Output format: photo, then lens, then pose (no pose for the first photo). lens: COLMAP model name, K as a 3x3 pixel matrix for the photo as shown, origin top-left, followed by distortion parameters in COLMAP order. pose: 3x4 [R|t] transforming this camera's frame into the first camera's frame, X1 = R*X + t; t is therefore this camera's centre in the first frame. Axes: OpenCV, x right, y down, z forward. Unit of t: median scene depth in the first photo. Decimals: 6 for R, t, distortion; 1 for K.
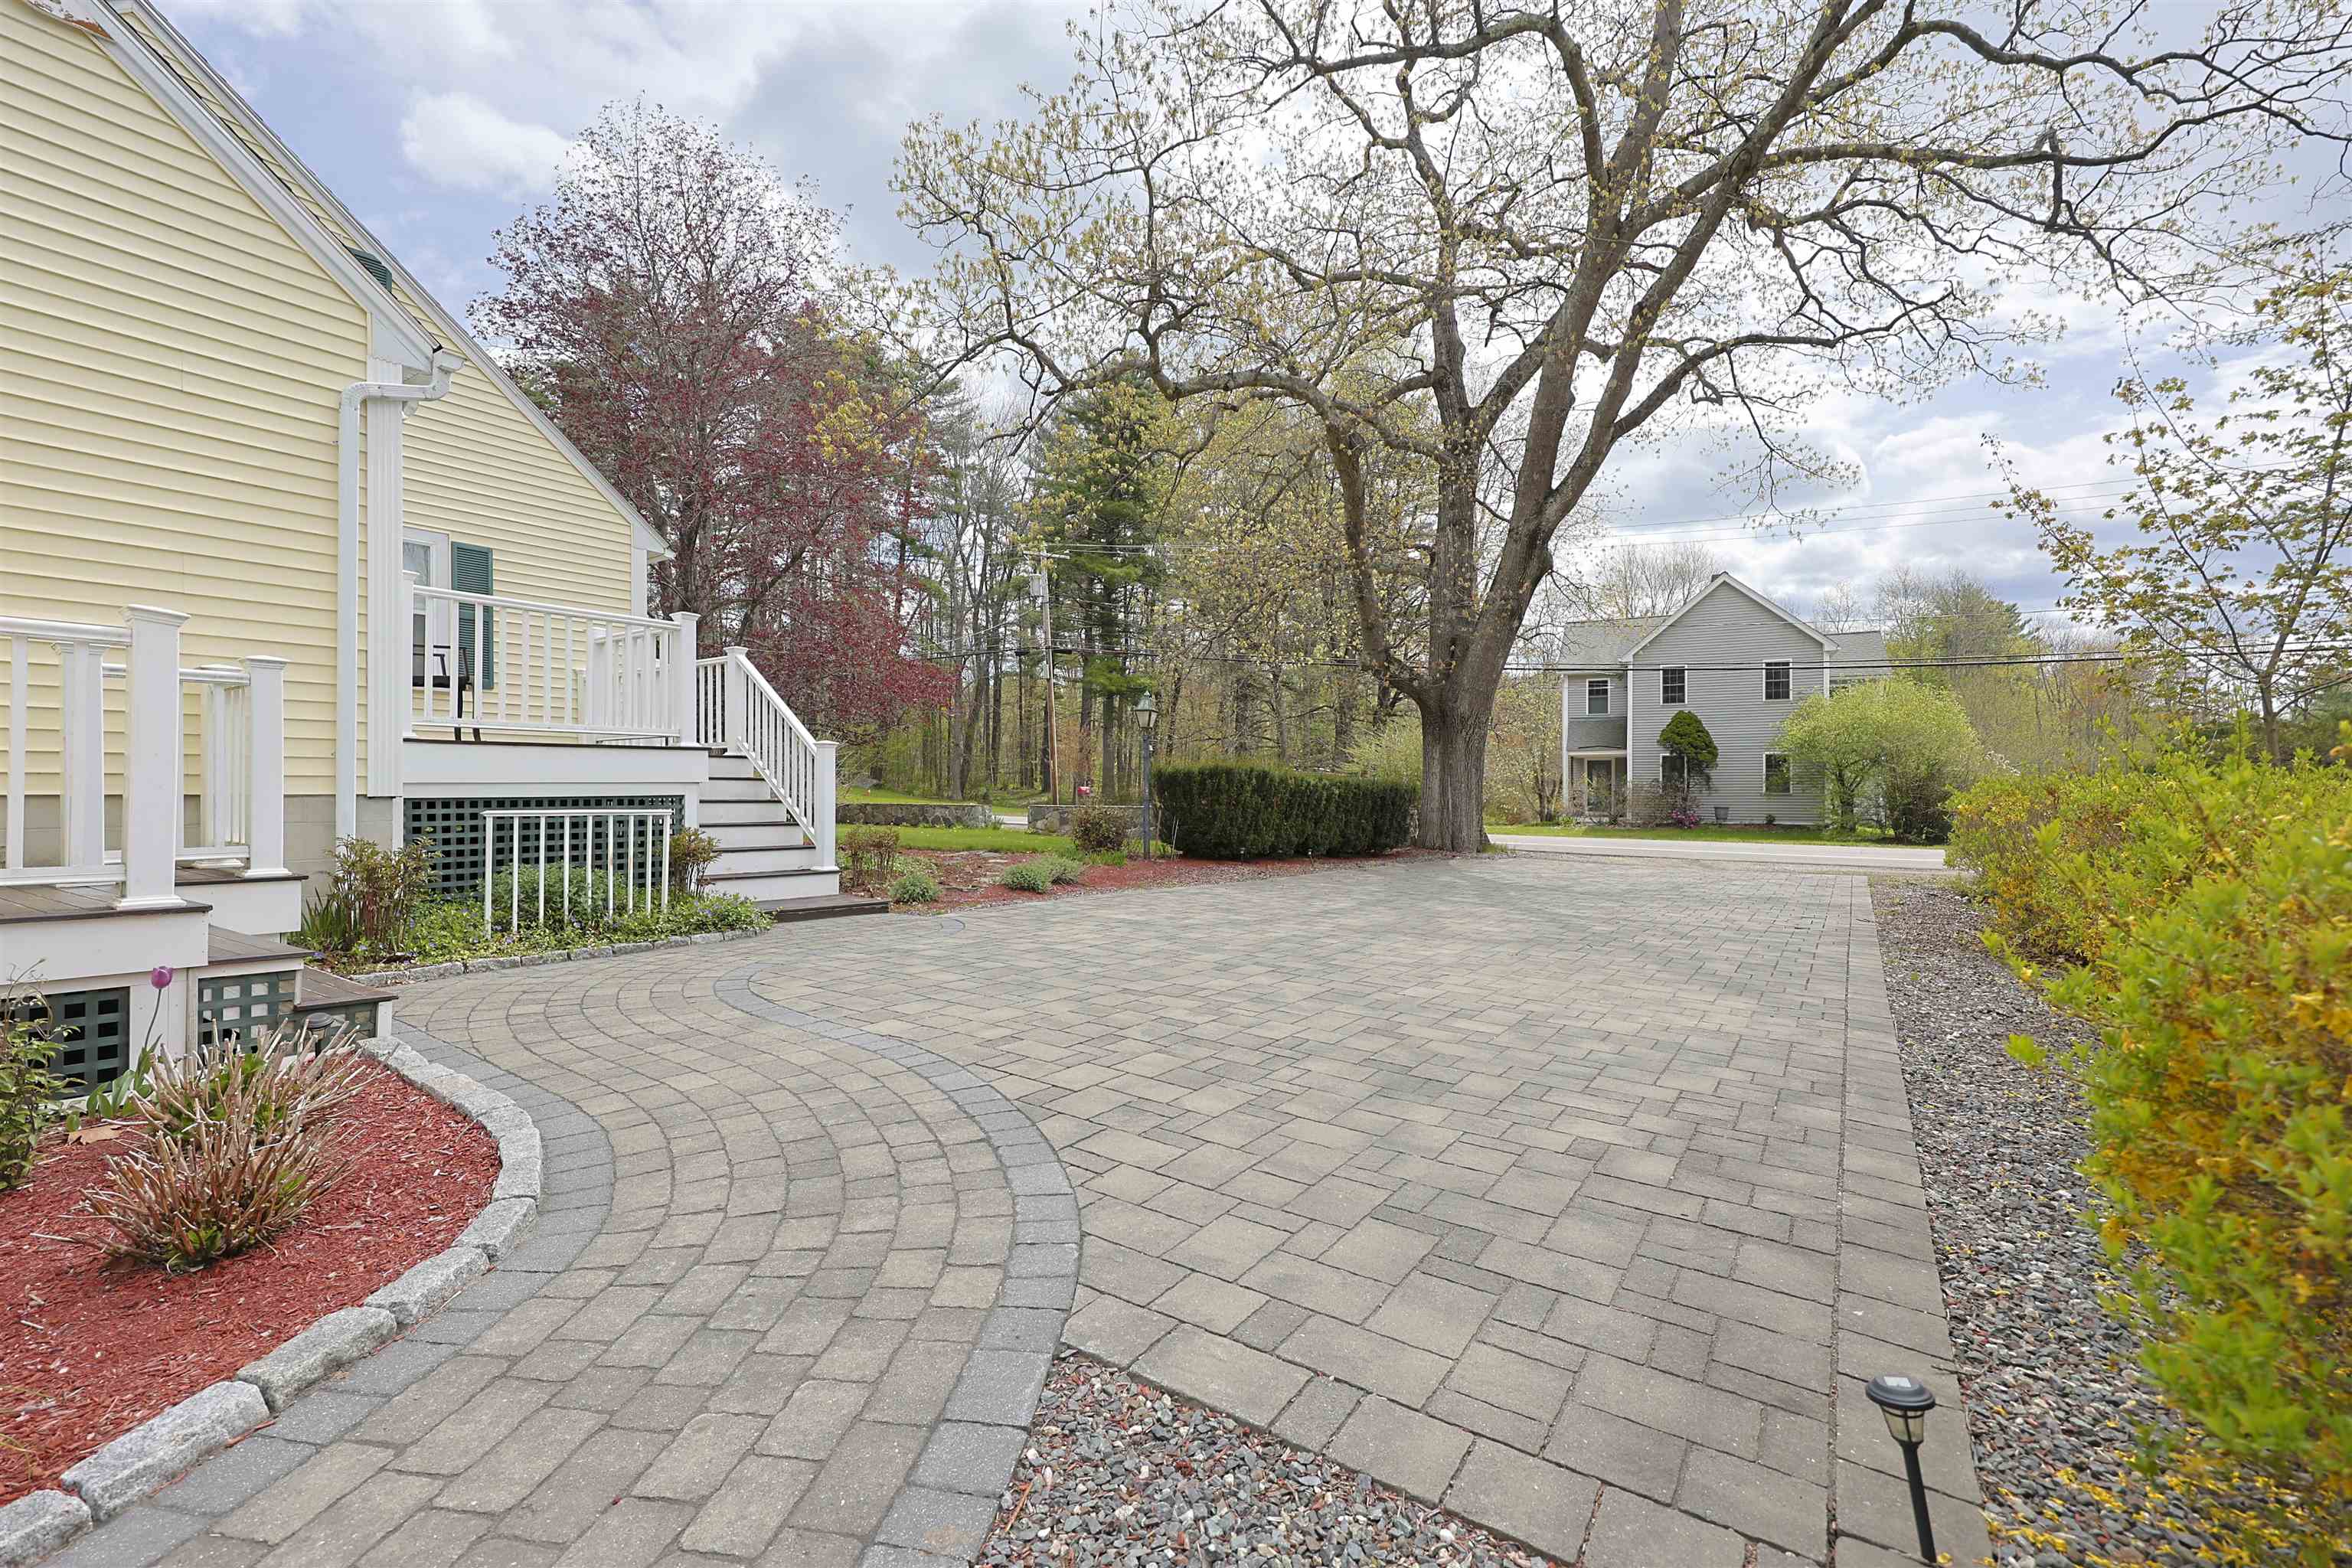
lens RADIAL K [[938.0, 0, 1186.8], [0, 938.0, 814.8], [0, 0, 1]] dist [-0.000713, -0.000090]
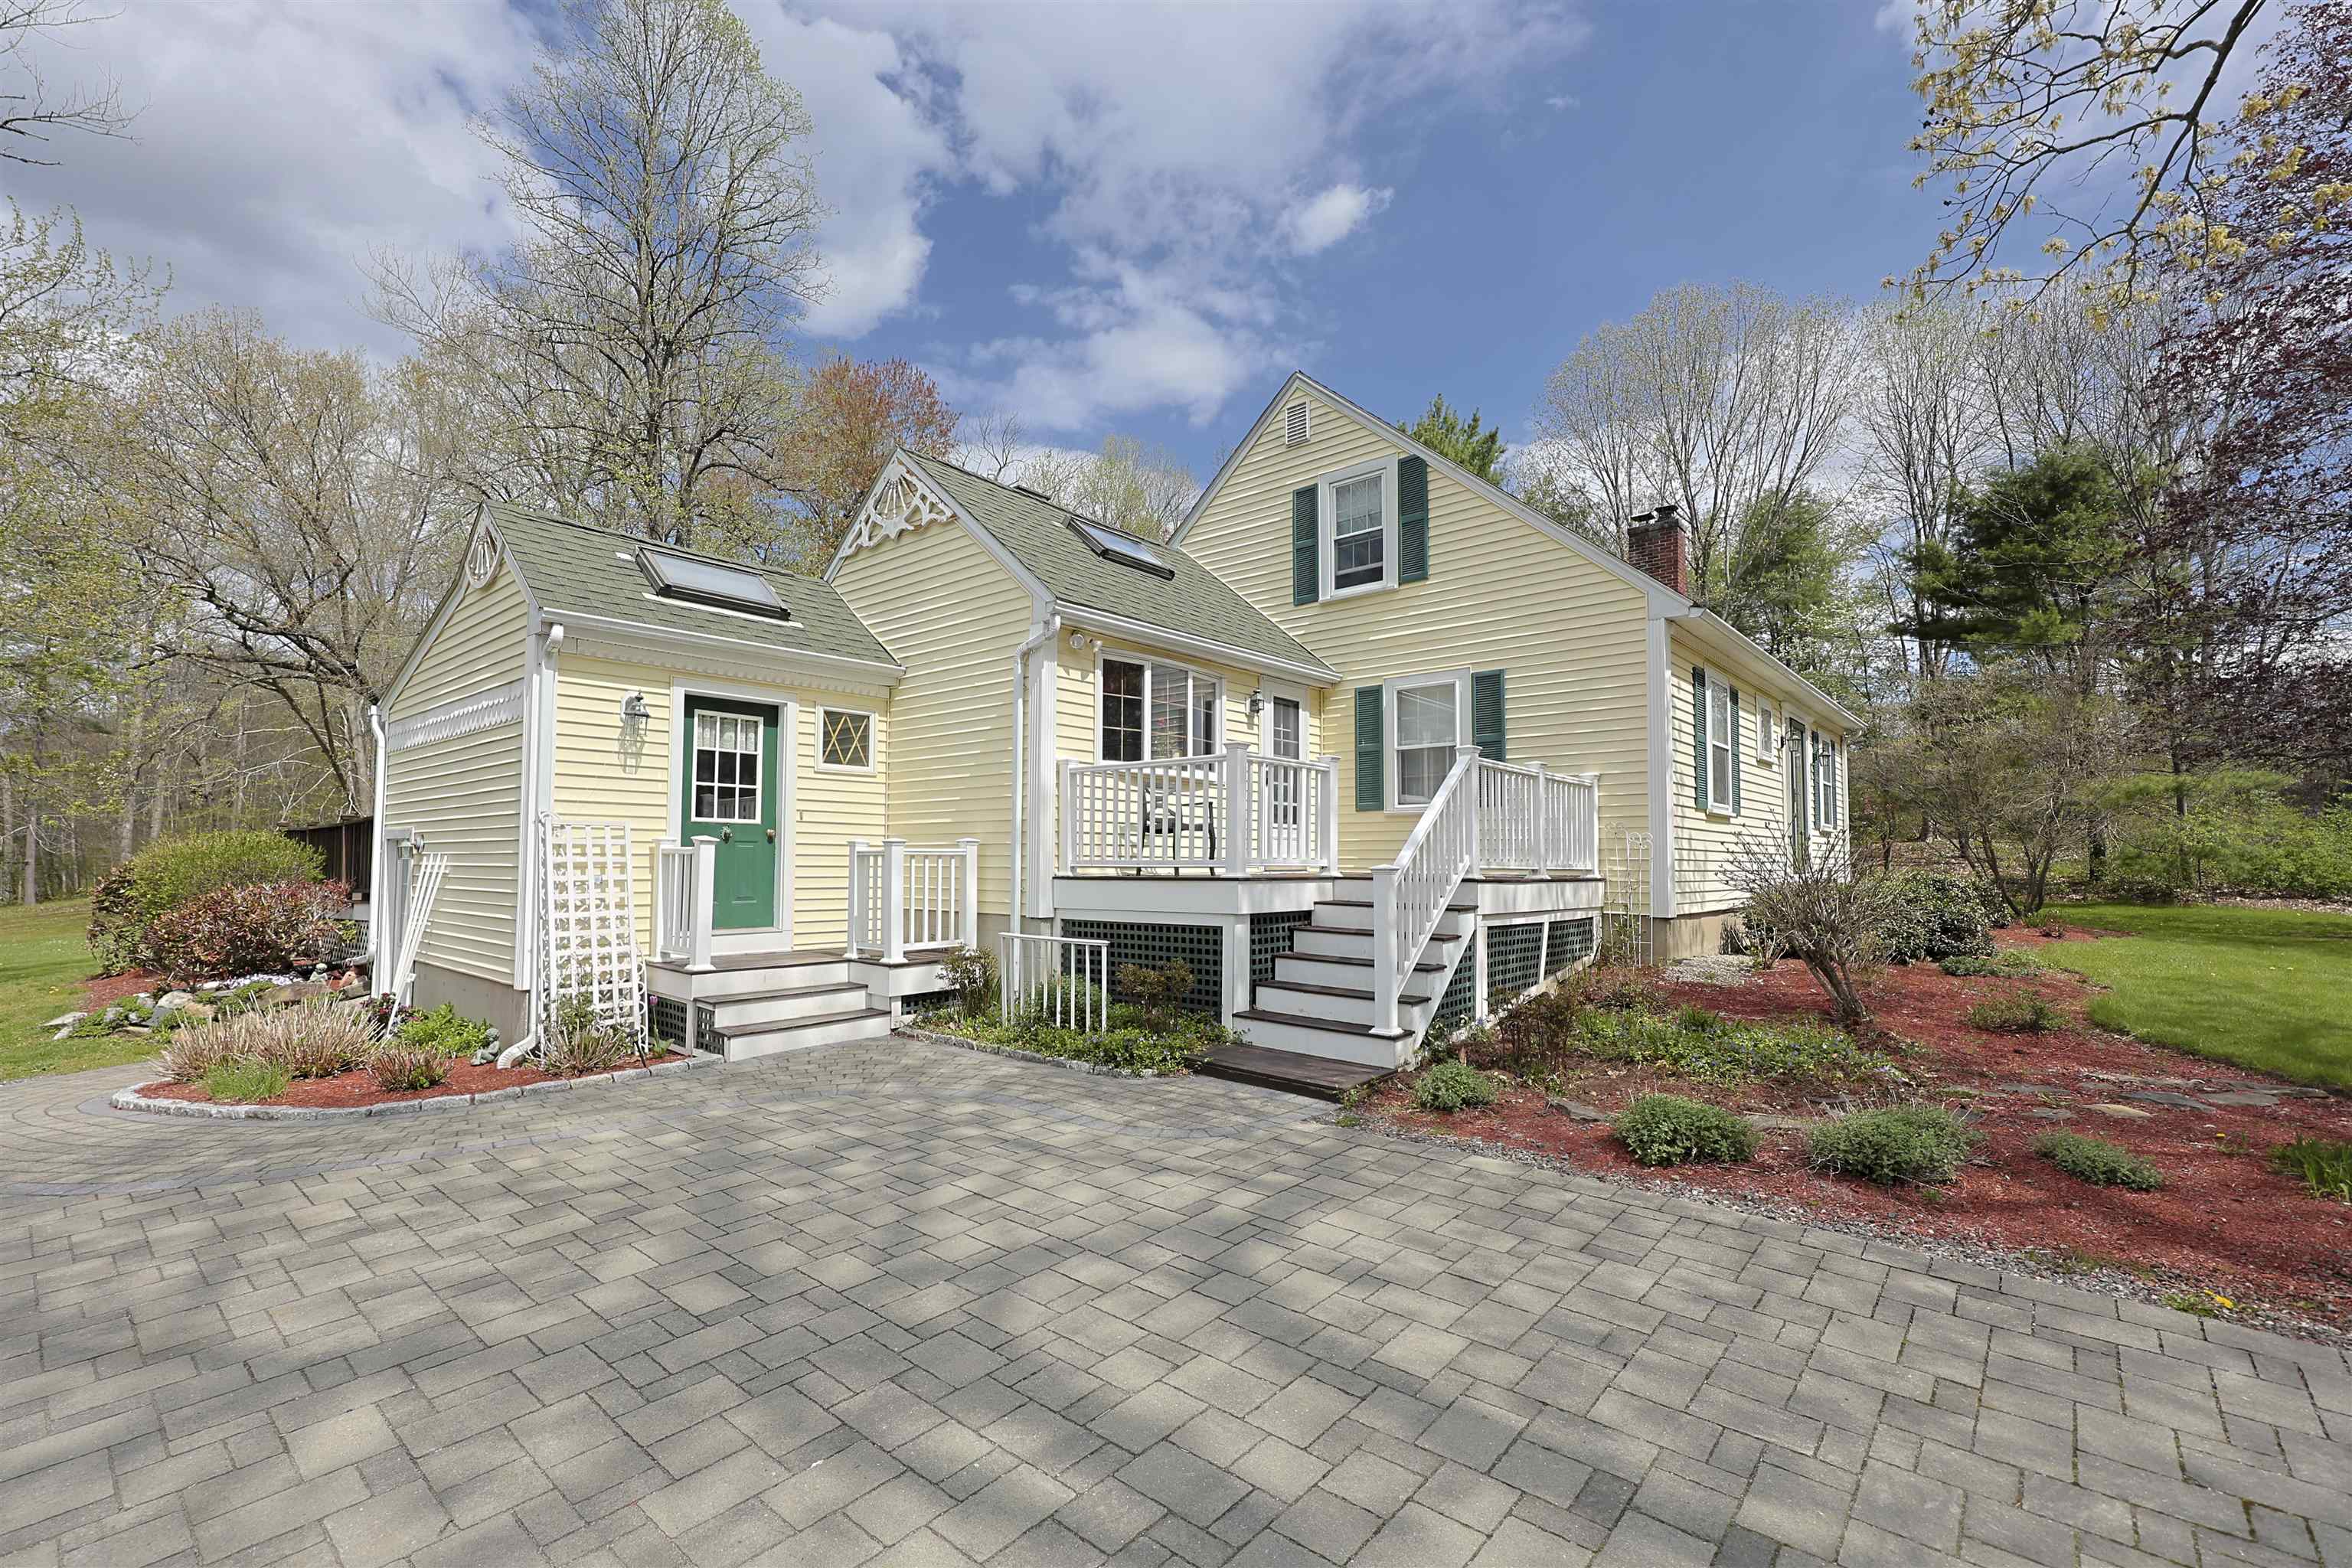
lens RADIAL K [[938.0, 0, 1186.8], [0, 938.0, 814.8], [0, 0, 1]] dist [-0.000713, -0.000090]
pose [[-0.064654, -0.036330, -0.997246, 0.985891], [-0.025253, 0.999077, -0.034759, -0.204674], [0.997588, 0.022937, -0.065512, 1.941089]]
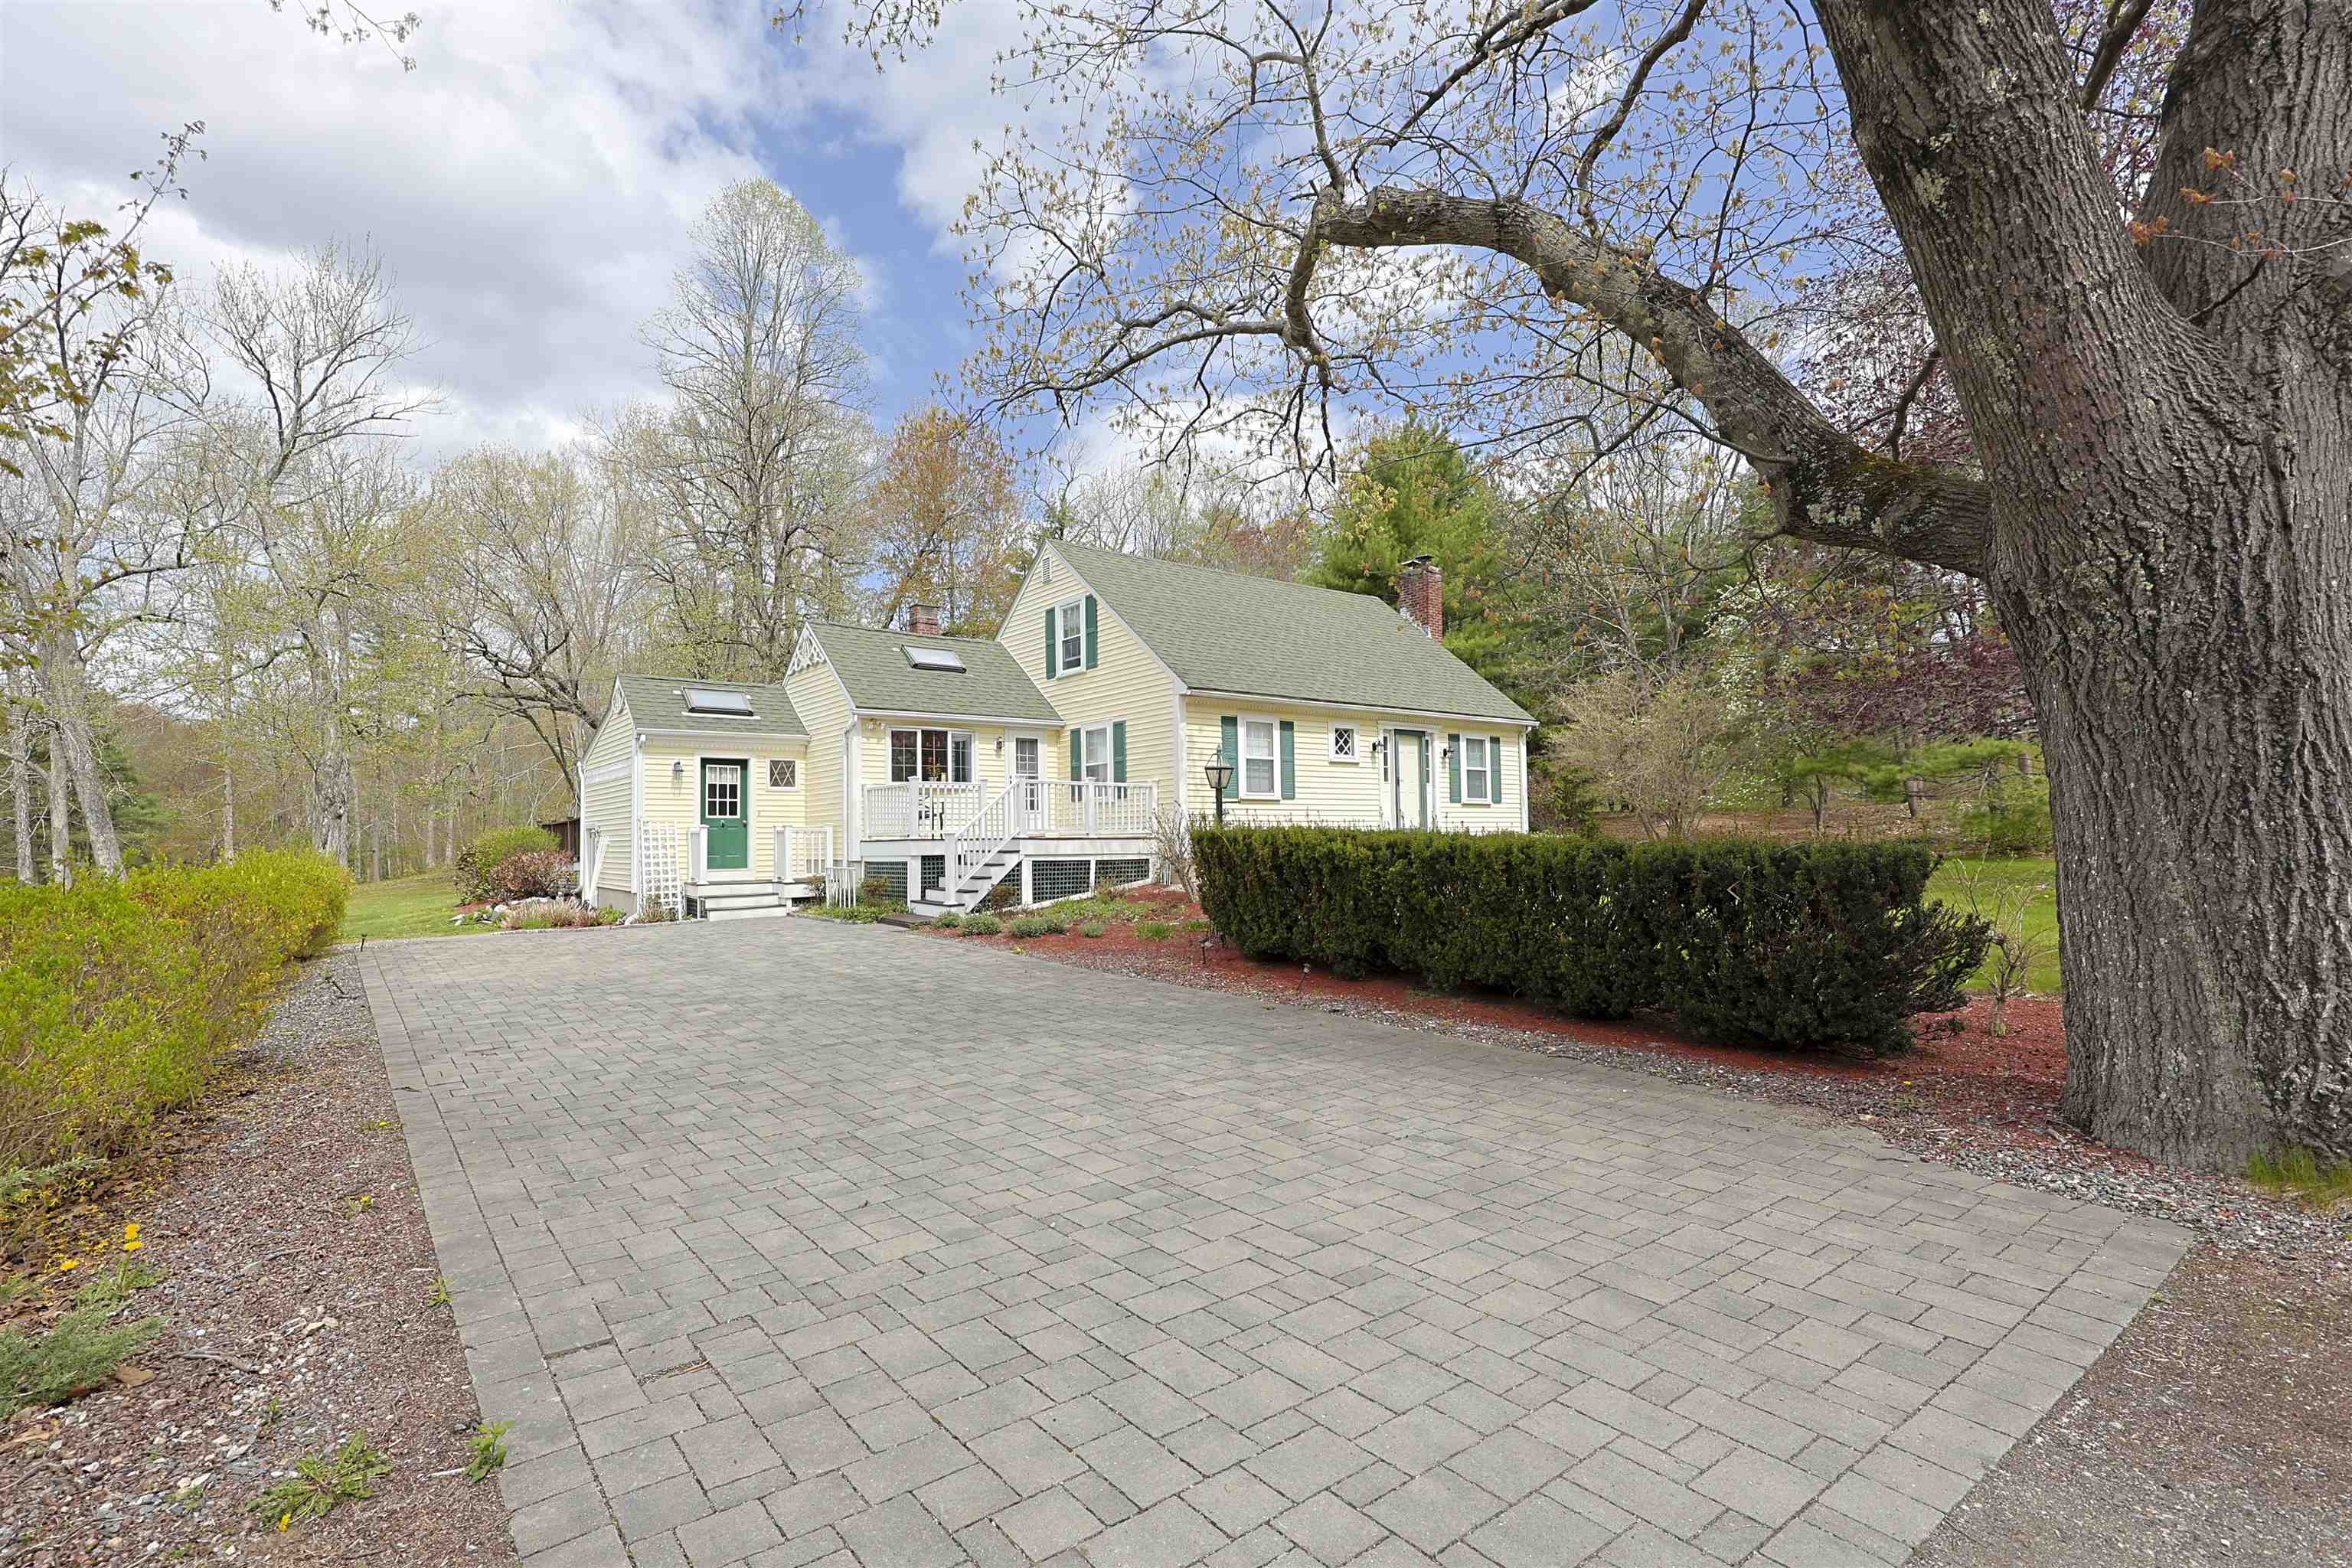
lens RADIAL K [[1086.3, 0, 1176.0], [0, 1086.3, 784.0], [0, 0, 1]] dist [-0.000494, -0.000019]
pose [[-0.288127, -0.031873, -0.957062, 3.246086], [-0.004453, 0.999480, -0.031945, -0.240134], [0.957582, -0.004943, -0.288119, 4.303123]]
